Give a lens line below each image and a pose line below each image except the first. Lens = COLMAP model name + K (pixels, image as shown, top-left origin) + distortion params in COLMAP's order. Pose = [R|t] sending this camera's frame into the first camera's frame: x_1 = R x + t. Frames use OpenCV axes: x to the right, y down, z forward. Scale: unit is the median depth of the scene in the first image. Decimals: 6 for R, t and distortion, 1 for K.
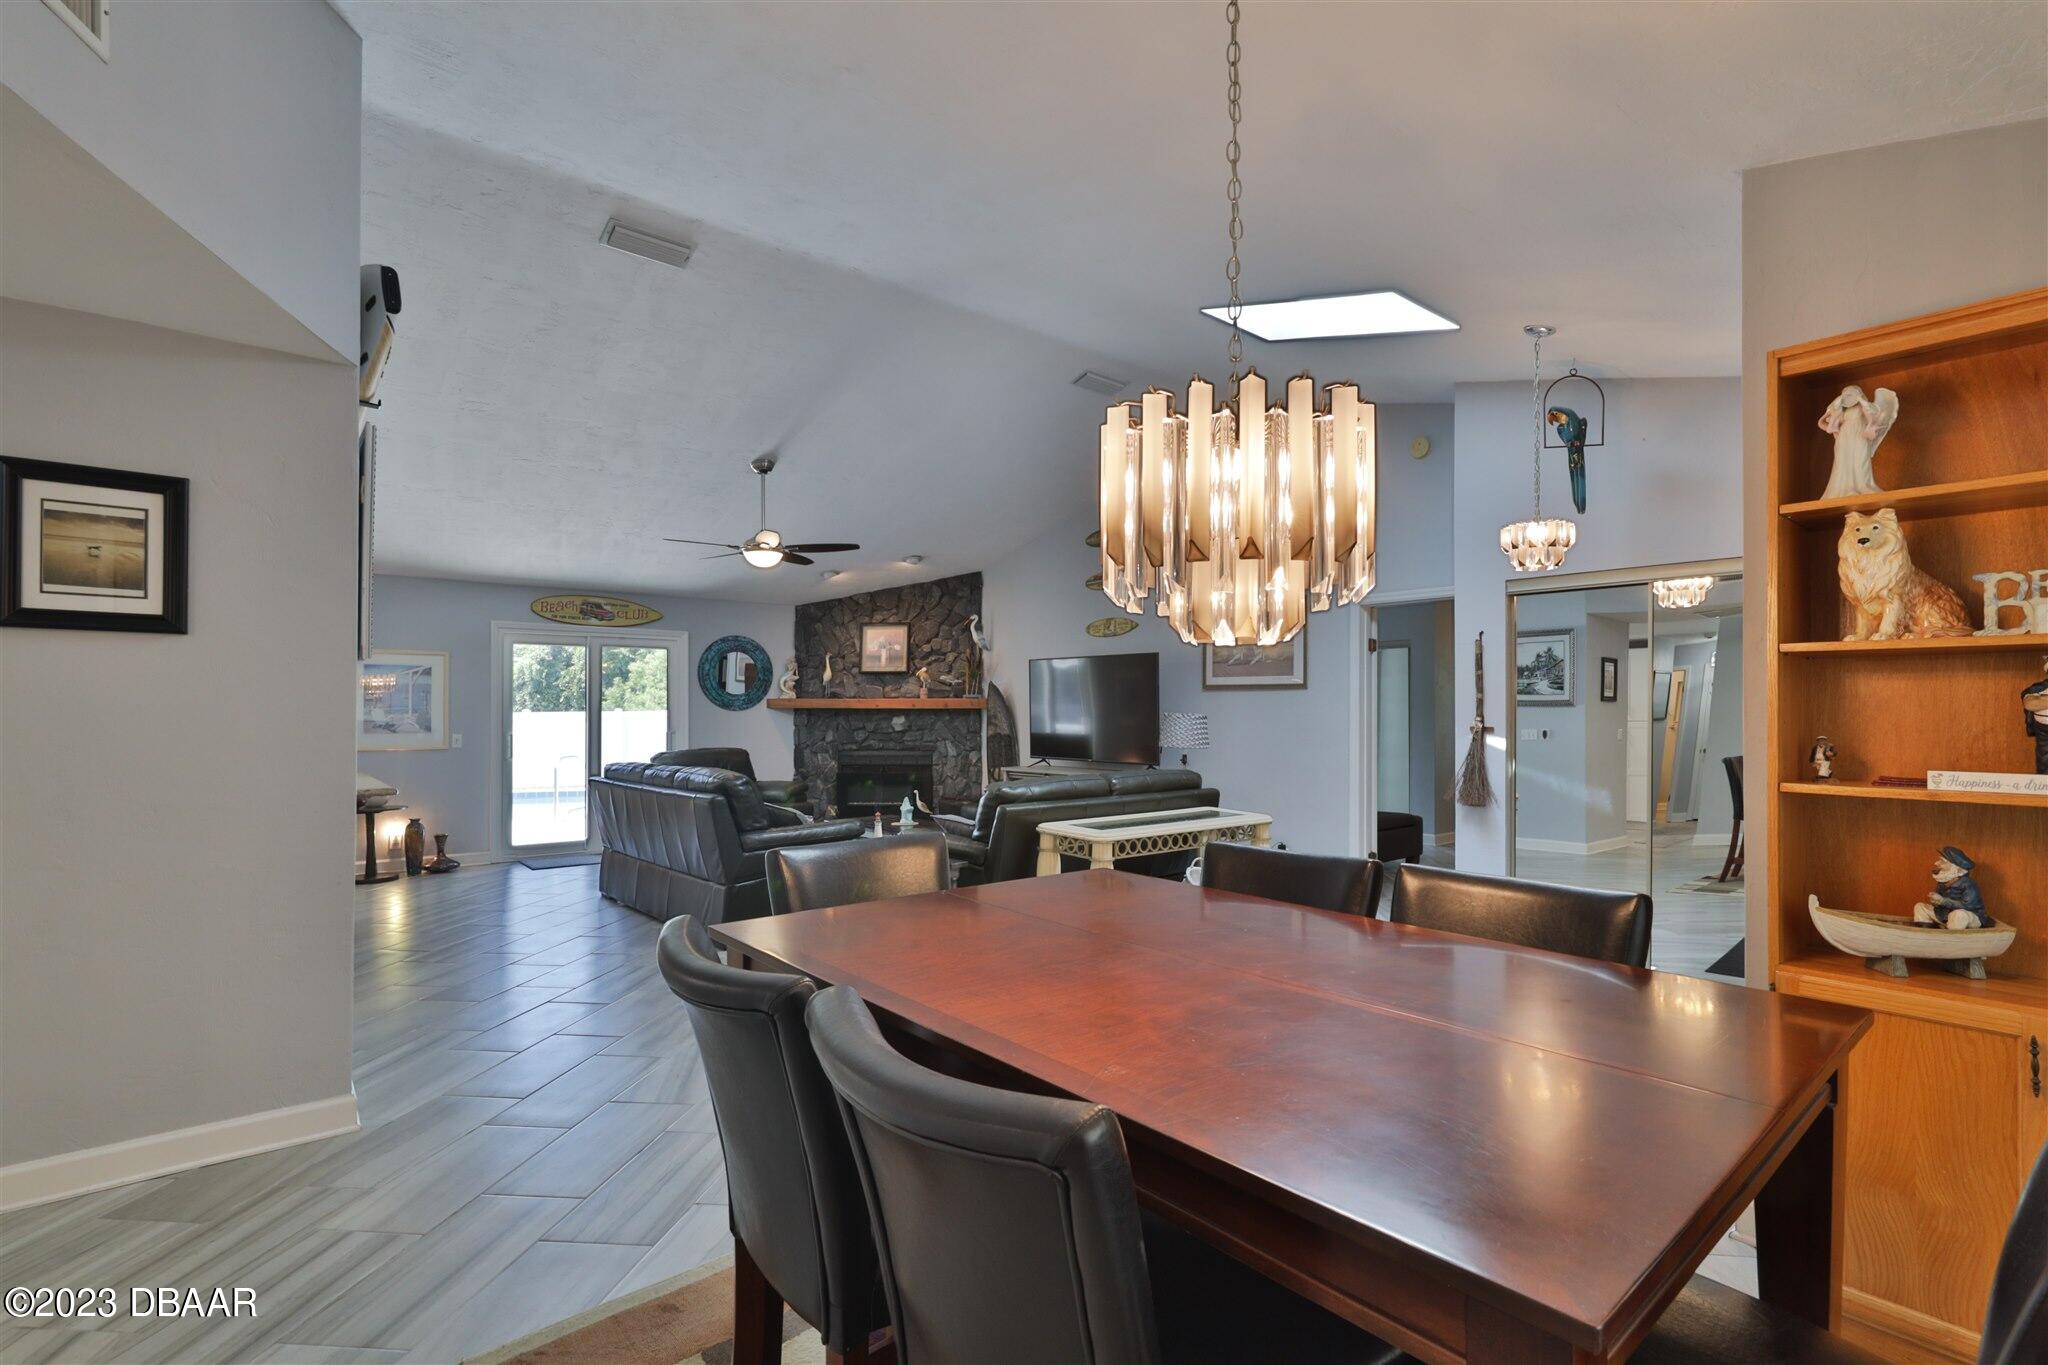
lens RADIAL K [[935.7, 0, 1054.7], [0, 935.7, 711.6], [0, 0, 1]] dist [-0.000553, 0.000149]
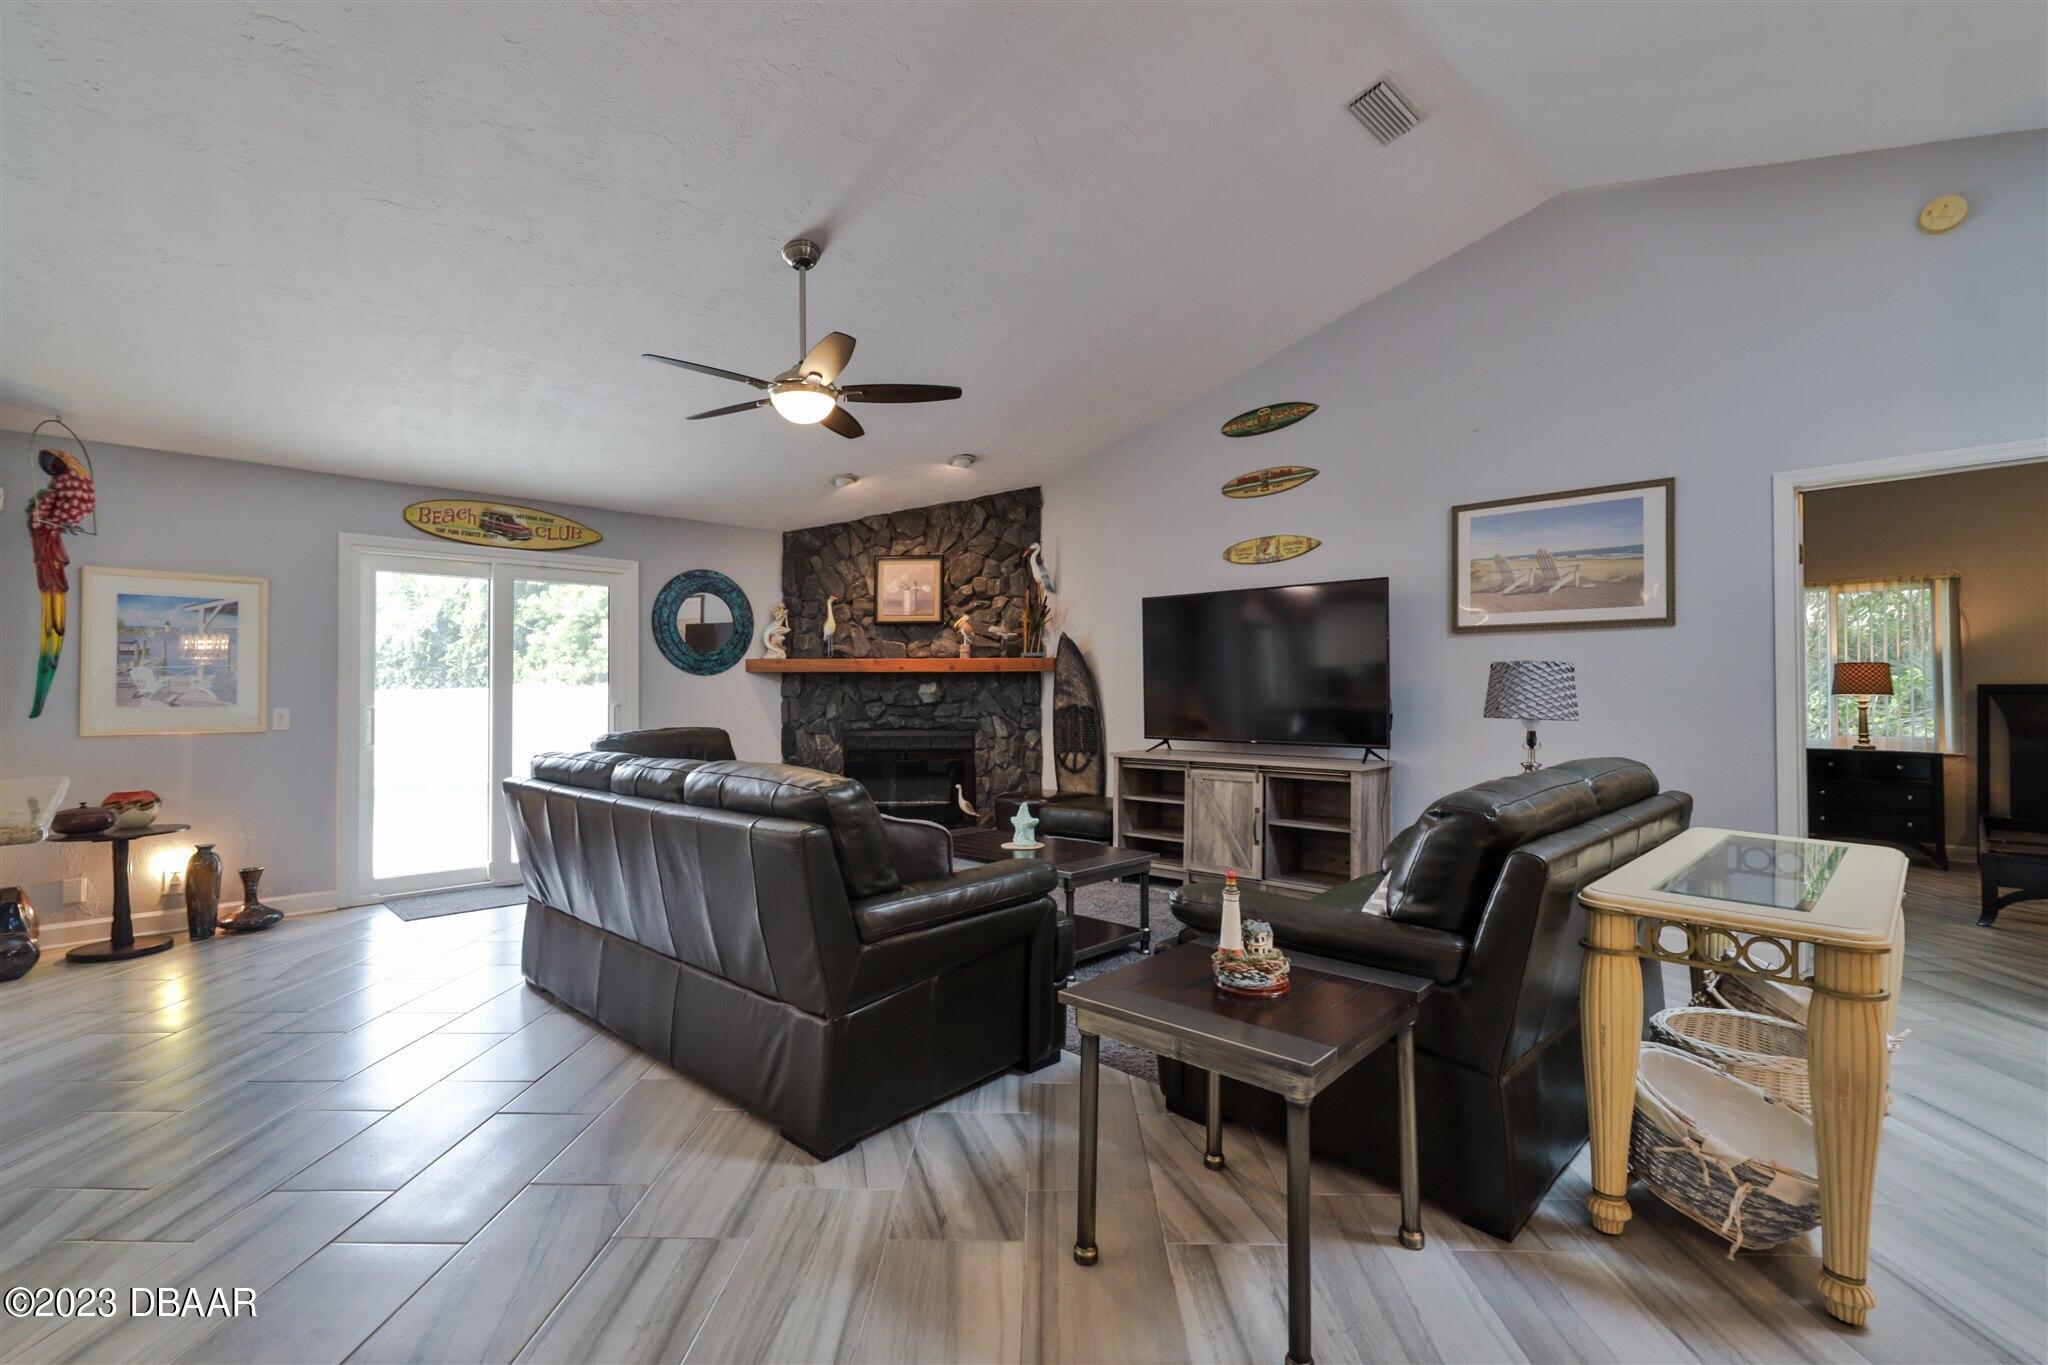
lens RADIAL K [[935.7, 0, 1017.3], [0, 935.7, 682.7], [0, 0, 1]] dist [-0.000553, 0.000149]
pose [[0.998057, -0.004193, 0.062165, -0.145479], [0.004805, 0.999941, -0.009706, 0.012450], [-0.062121, 0.009986, 0.998019, 0.271174]]
